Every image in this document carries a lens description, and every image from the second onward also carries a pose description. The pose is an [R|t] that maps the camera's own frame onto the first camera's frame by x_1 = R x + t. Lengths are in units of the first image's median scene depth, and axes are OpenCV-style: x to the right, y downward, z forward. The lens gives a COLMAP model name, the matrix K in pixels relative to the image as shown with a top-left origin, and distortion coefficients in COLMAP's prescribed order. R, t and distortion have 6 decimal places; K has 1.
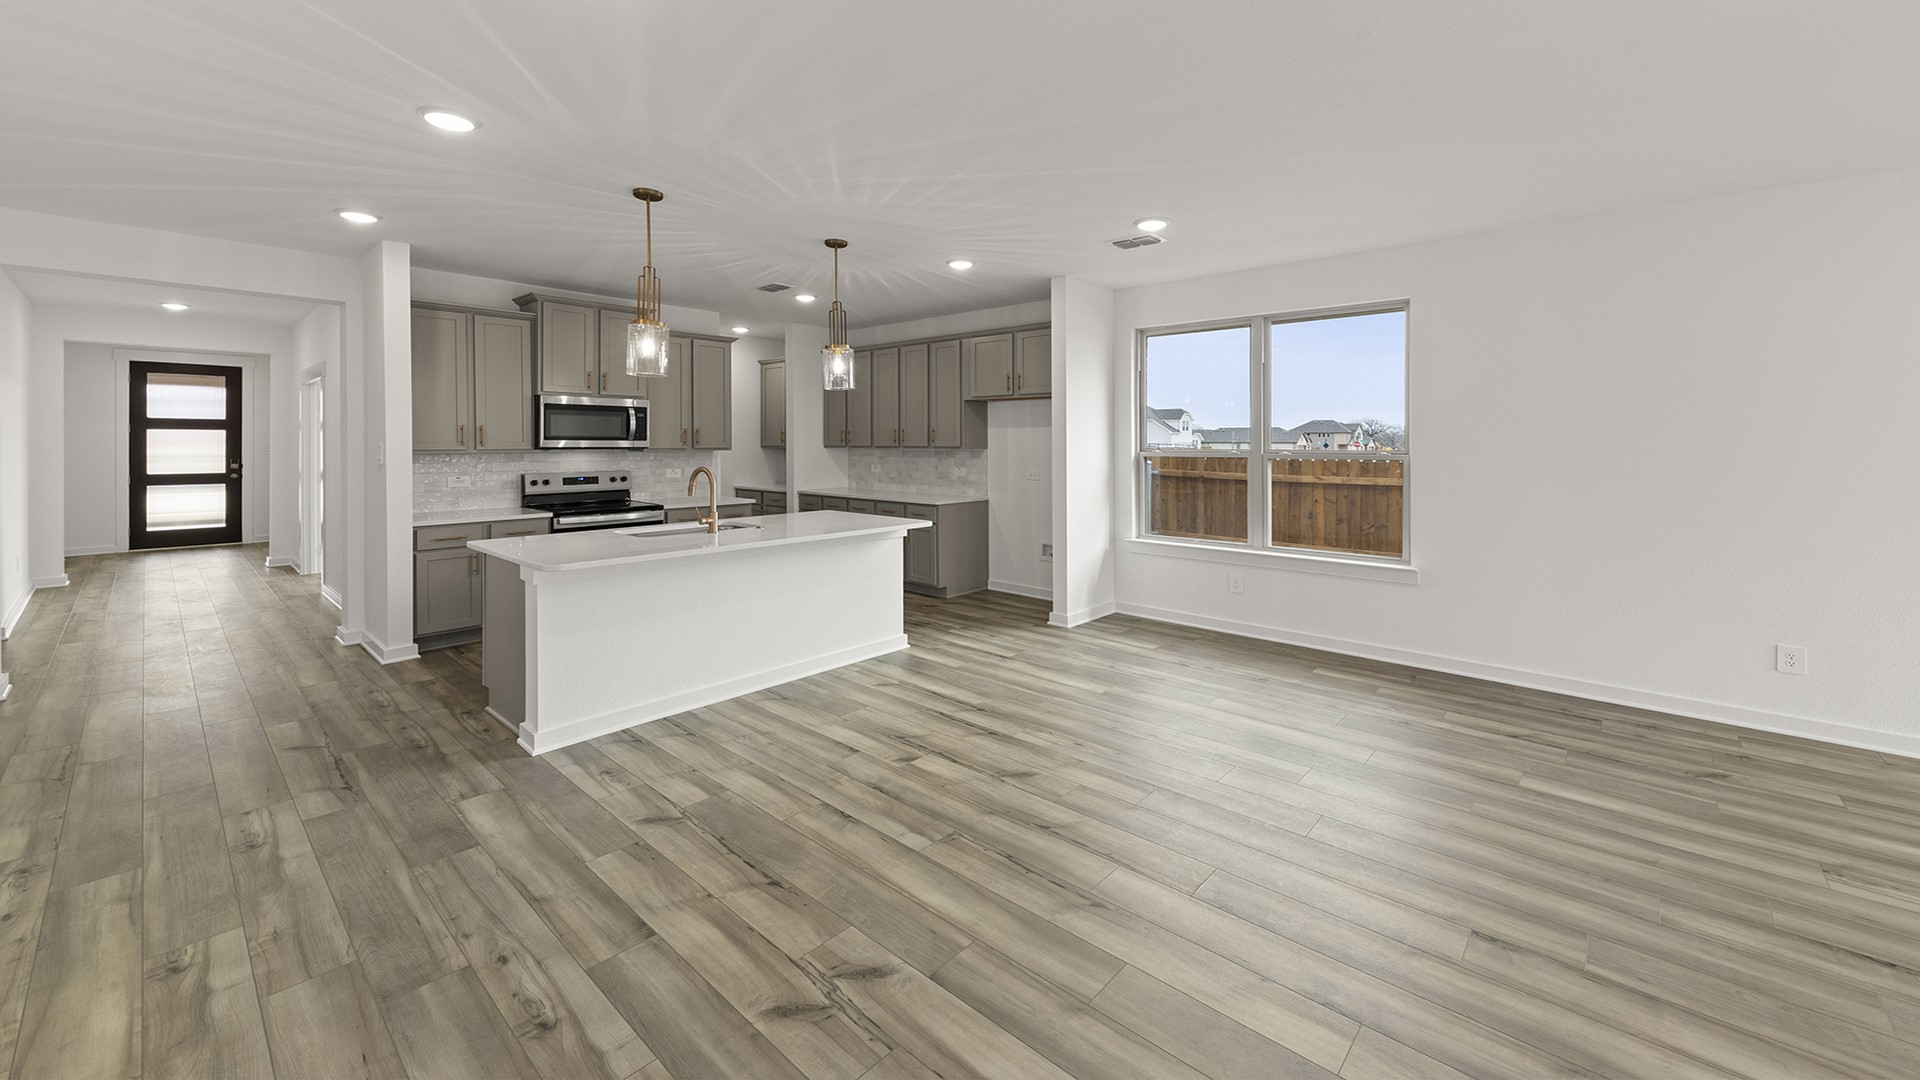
lens RADIAL K [[822.2, 0, 891.2], [0, 822.2, 454.4], [0, 0, 1]] dist [0.001164, -0.000367]
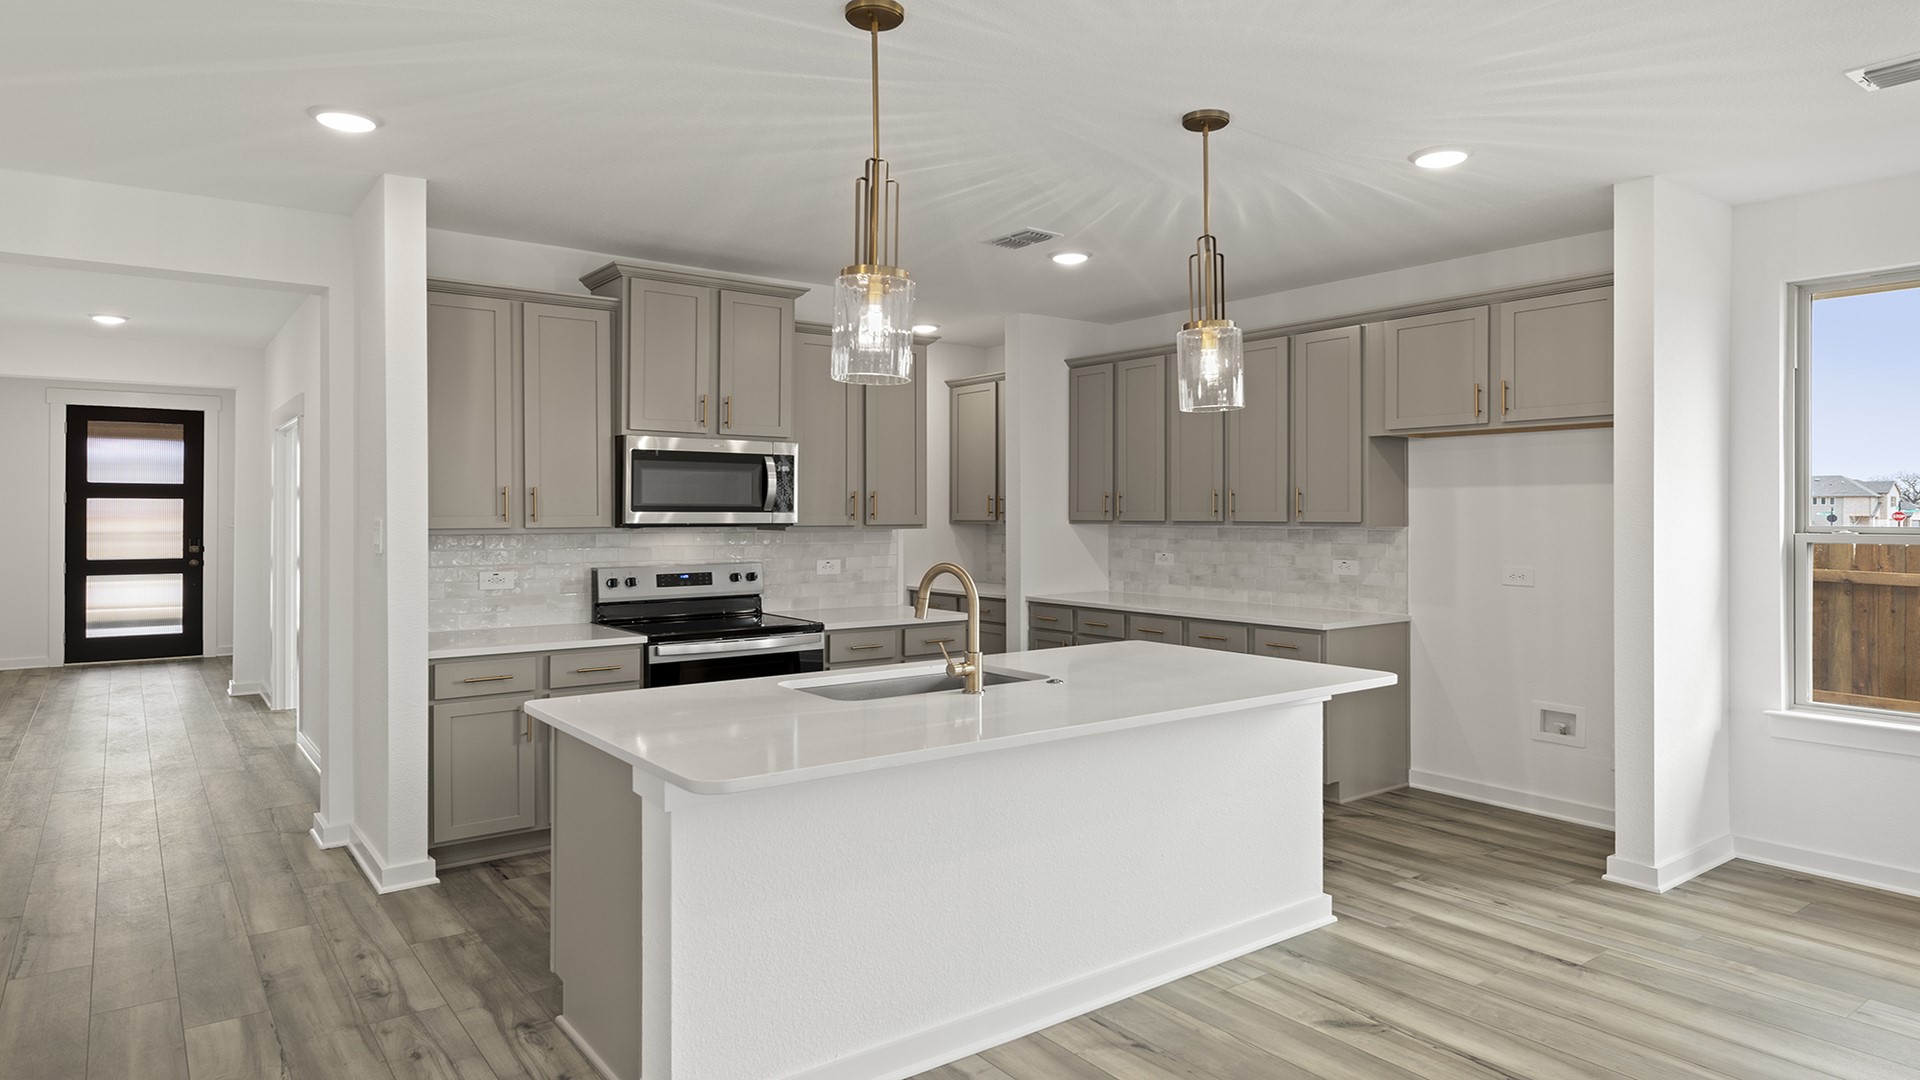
lens RADIAL K [[1153.5, 0, 840.4], [0, 1153.5, 520.1], [0, 0, 1]] dist [-0.001520, -0.000049]
pose [[0.984531, -0.000872, -0.175206, -0.128469], [-0.000746, 0.999958, -0.009167, -0.003975], [0.175206, 0.009156, 0.984489, 0.208723]]
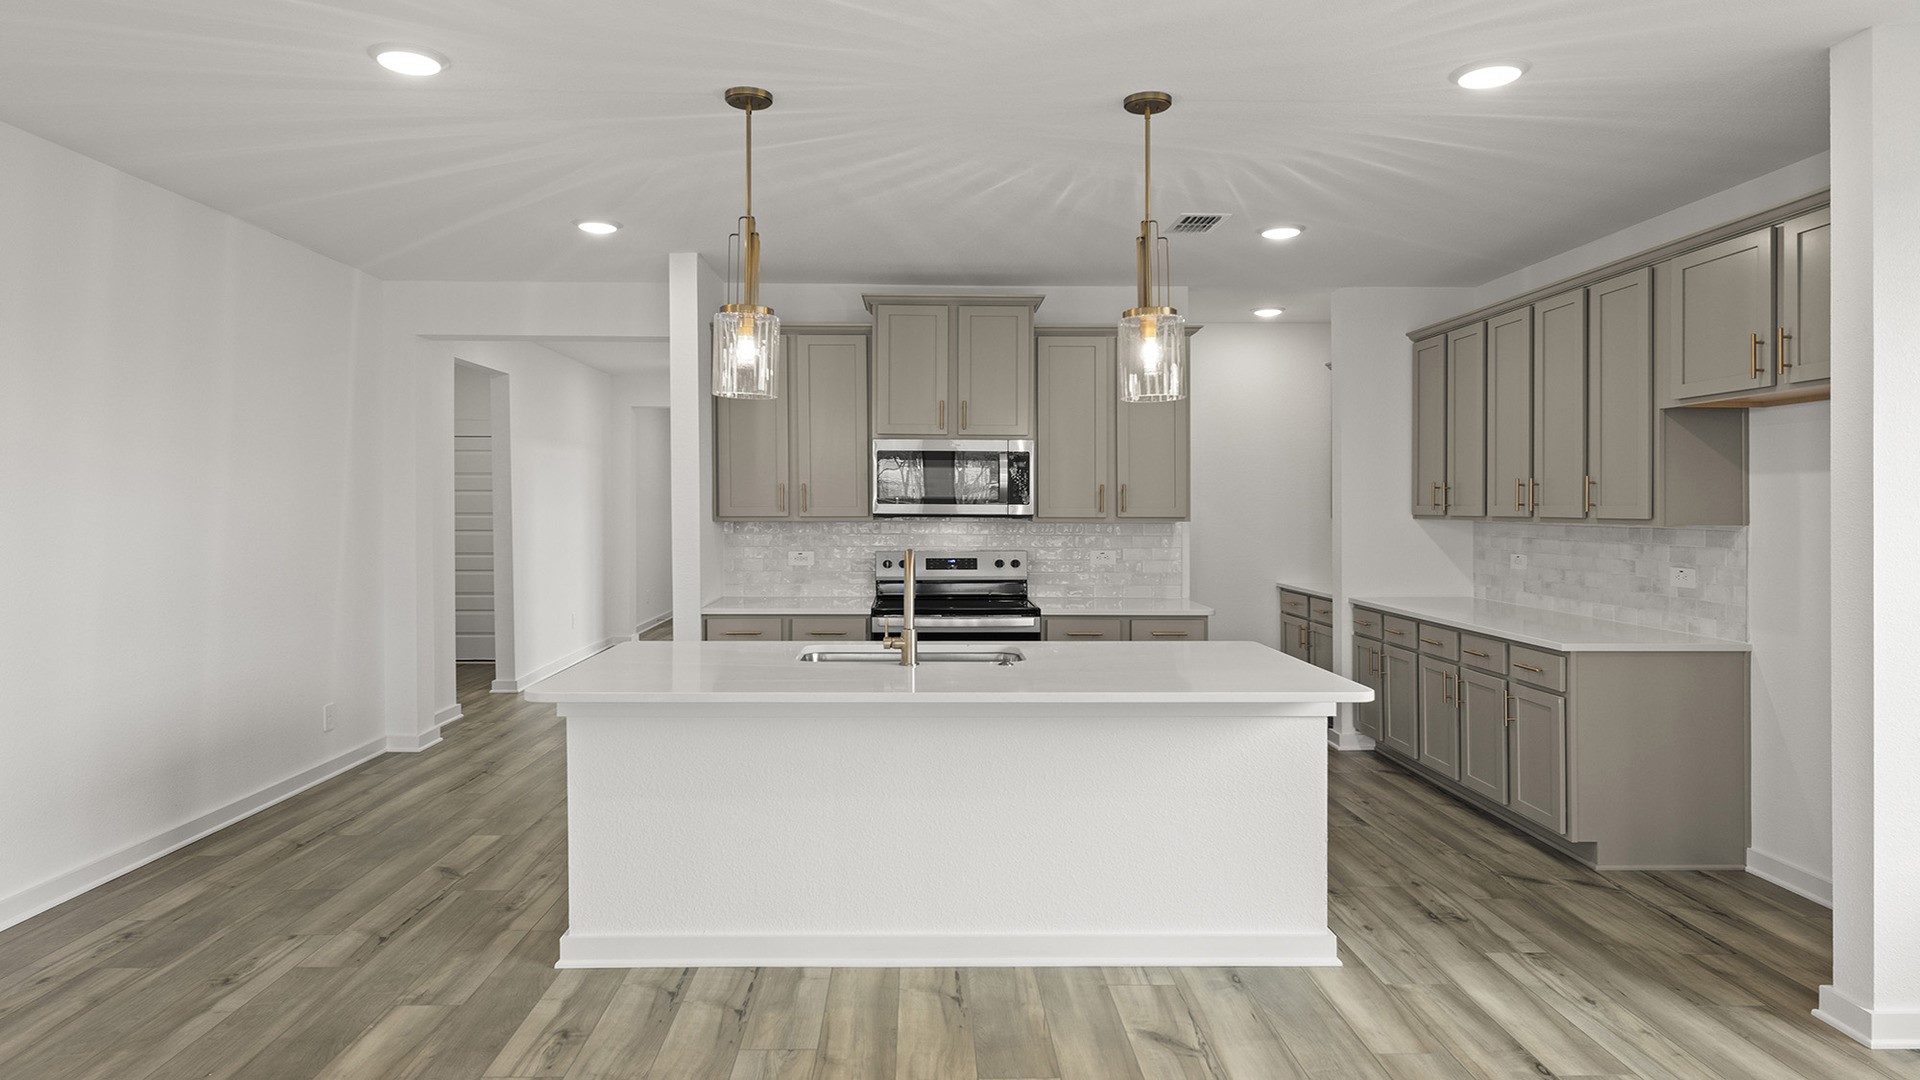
lens RADIAL K [[1107.2, 0, 797.5], [0, 1107.2, 518.3], [0, 0, 1]] dist [0.003207, -0.002337]
pose [[0.679976, 0.009671, -0.733170, 0.218714], [-0.013614, 0.999907, 0.000563, -0.004597], [0.733108, 0.009599, 0.680045, 0.311297]]
